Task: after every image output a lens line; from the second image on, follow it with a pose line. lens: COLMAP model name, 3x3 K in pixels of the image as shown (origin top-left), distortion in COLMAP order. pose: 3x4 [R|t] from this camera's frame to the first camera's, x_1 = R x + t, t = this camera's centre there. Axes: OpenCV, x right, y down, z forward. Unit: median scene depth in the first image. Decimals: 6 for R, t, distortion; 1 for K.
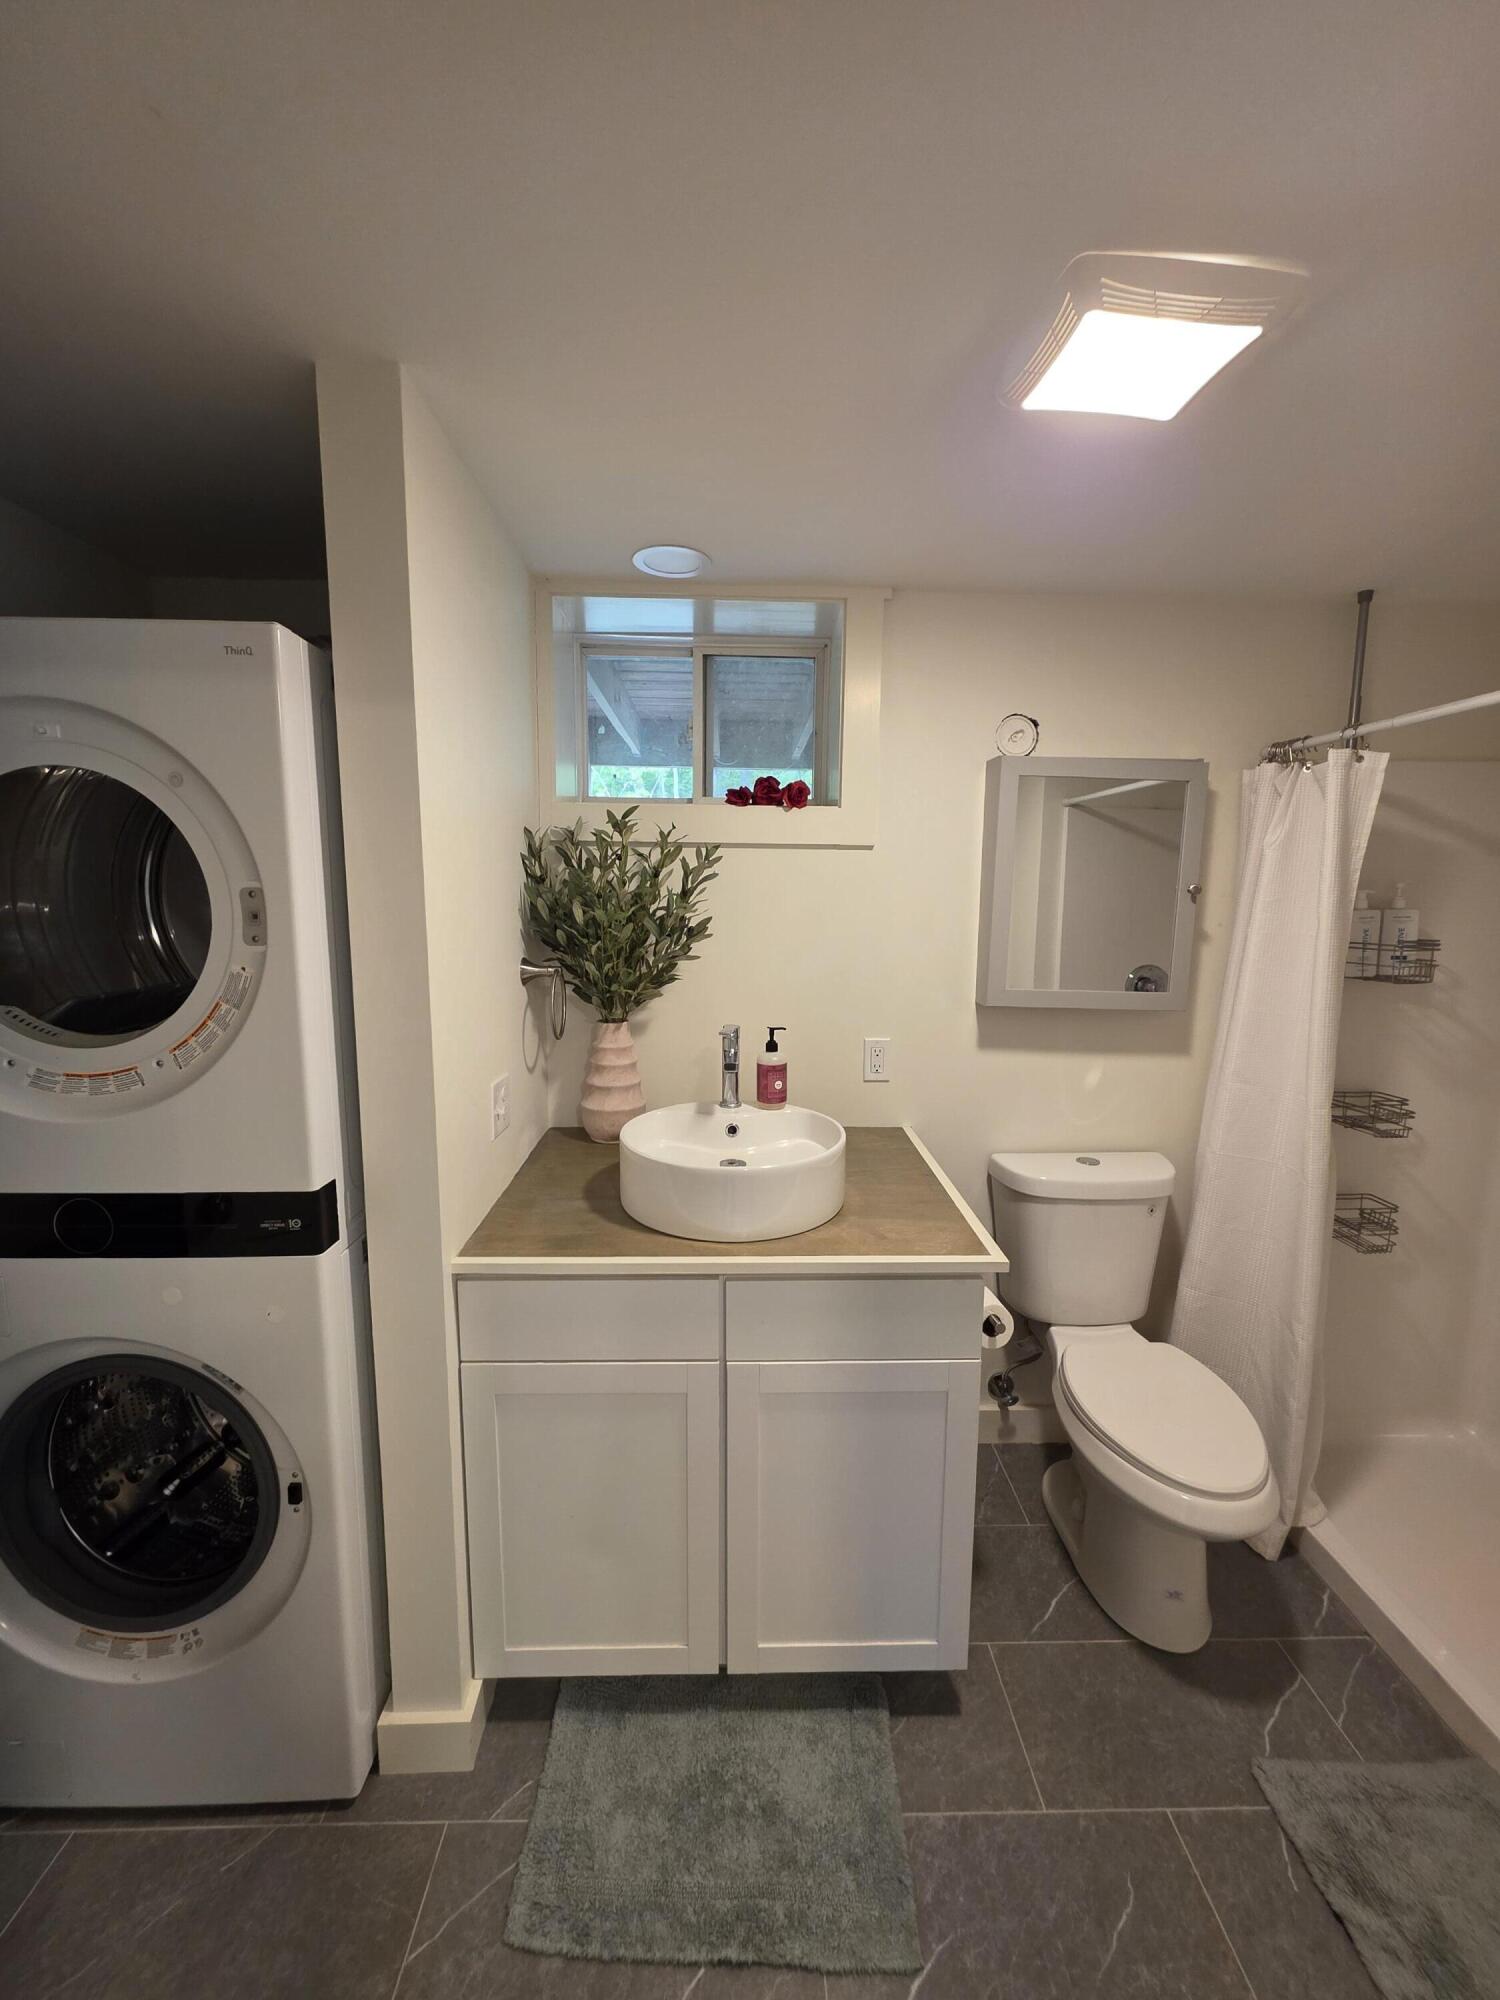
lens RADIAL K [[801.3, 0, 749.4], [0, 801.3, 999.2], [0, 0, 1]] dist [0.000495, 0.000366]
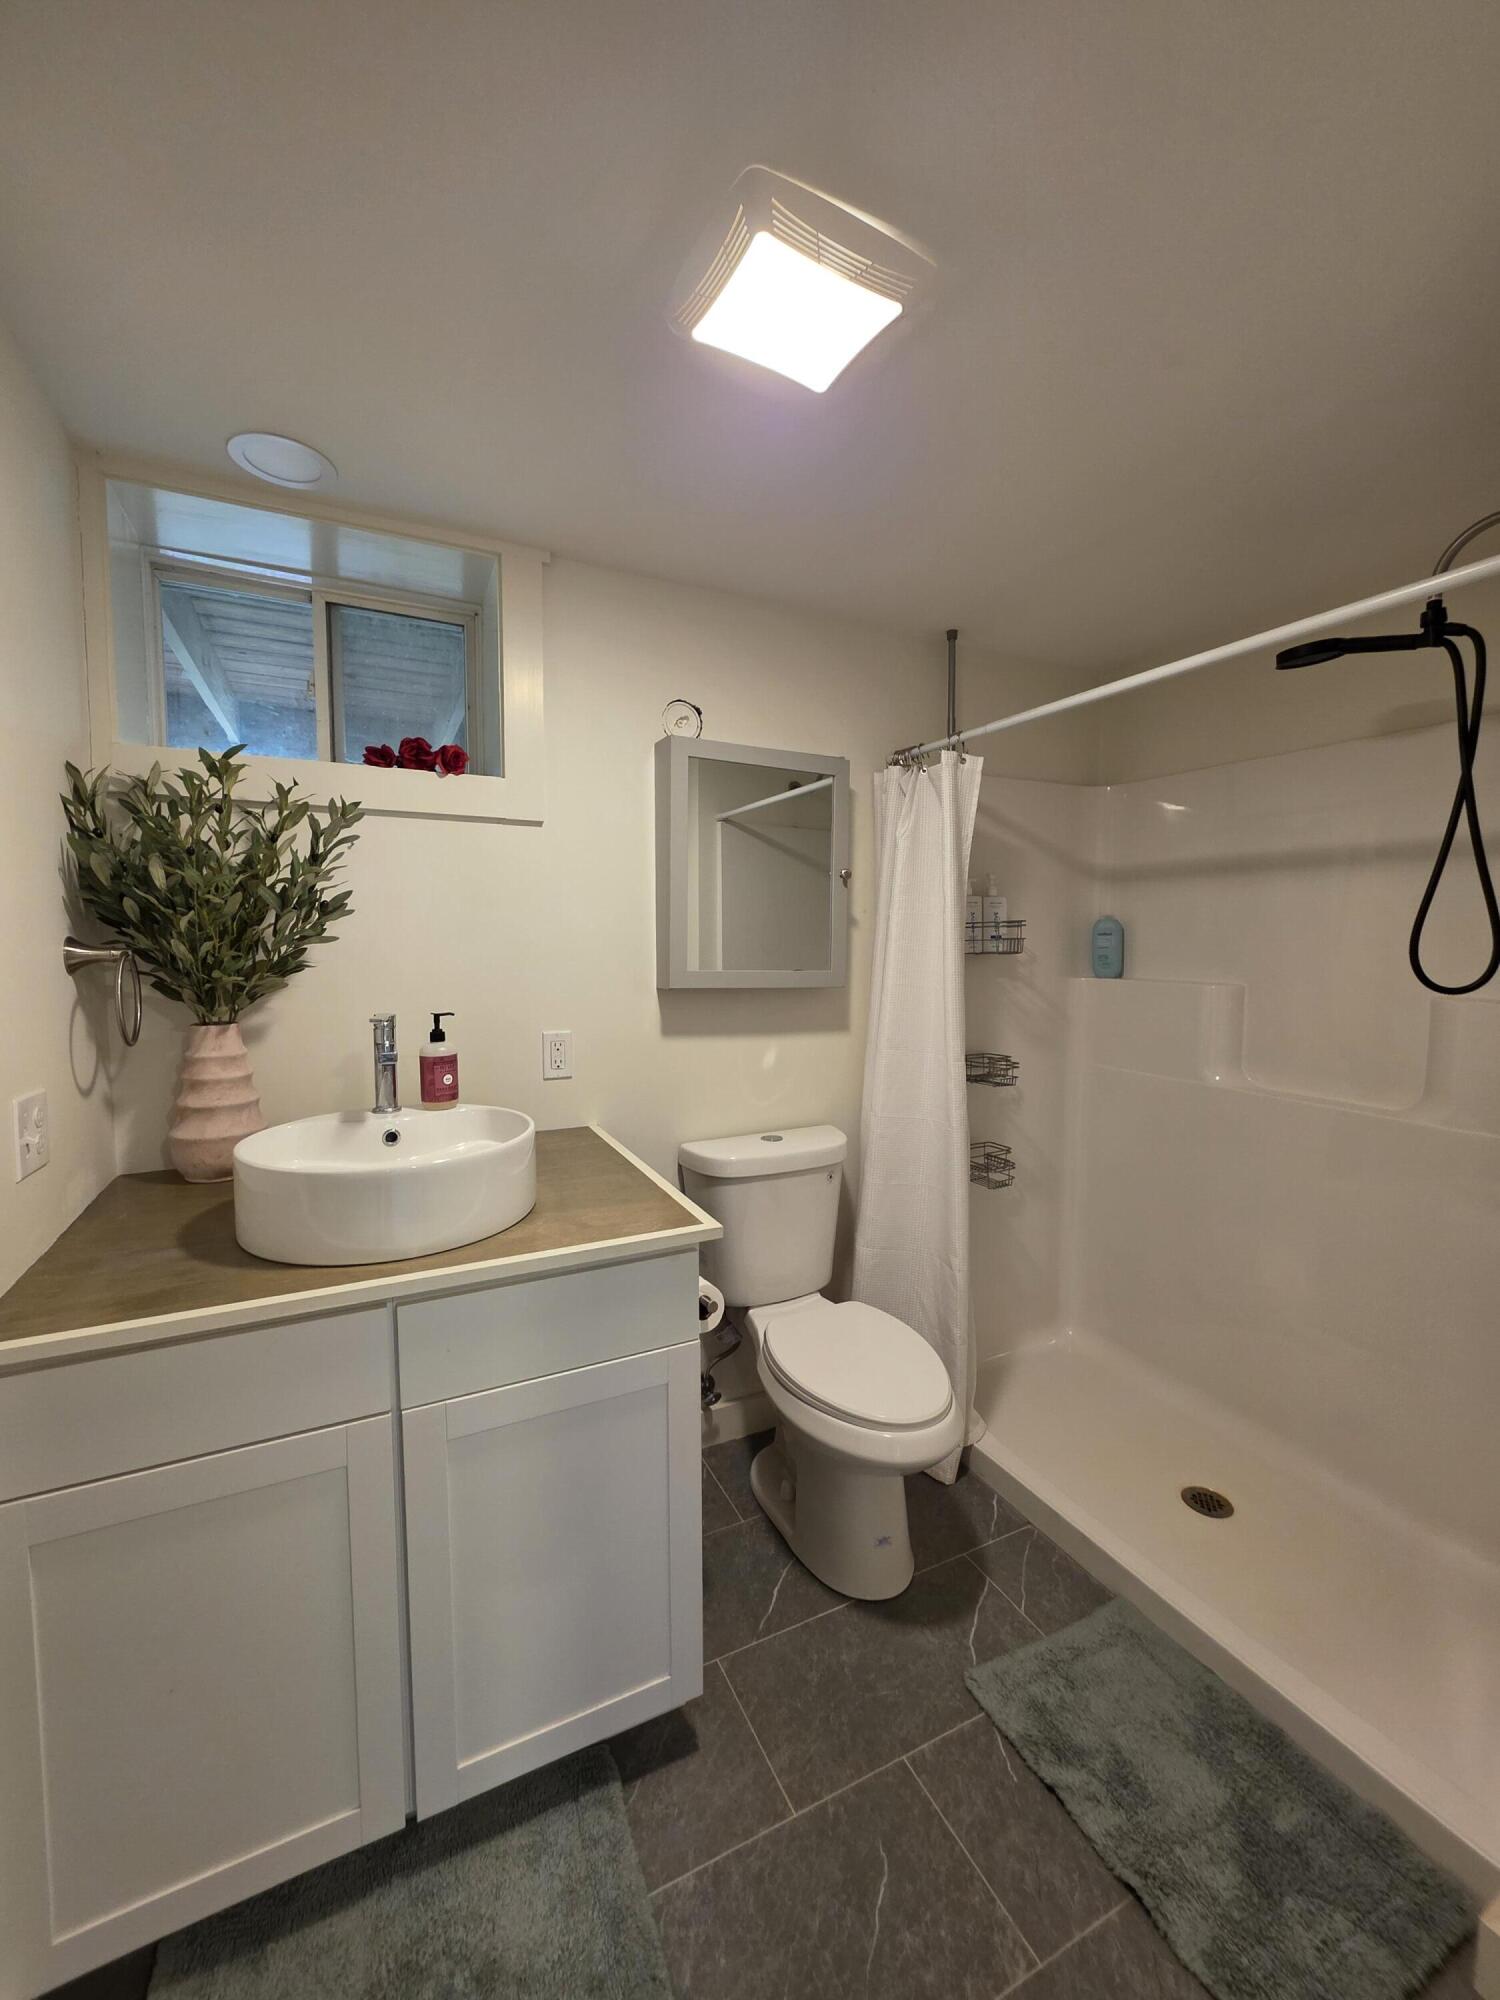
lens RADIAL K [[801.3, 0, 749.4], [0, 801.3, 999.2], [0, 0, 1]] dist [0.000495, 0.000366]
pose [[0.908853, -0.037122, 0.415461, -0.022723], [0.062198, 0.996957, -0.046984, 0.079062], [-0.412453, 0.068542, 0.908397, 0.081157]]
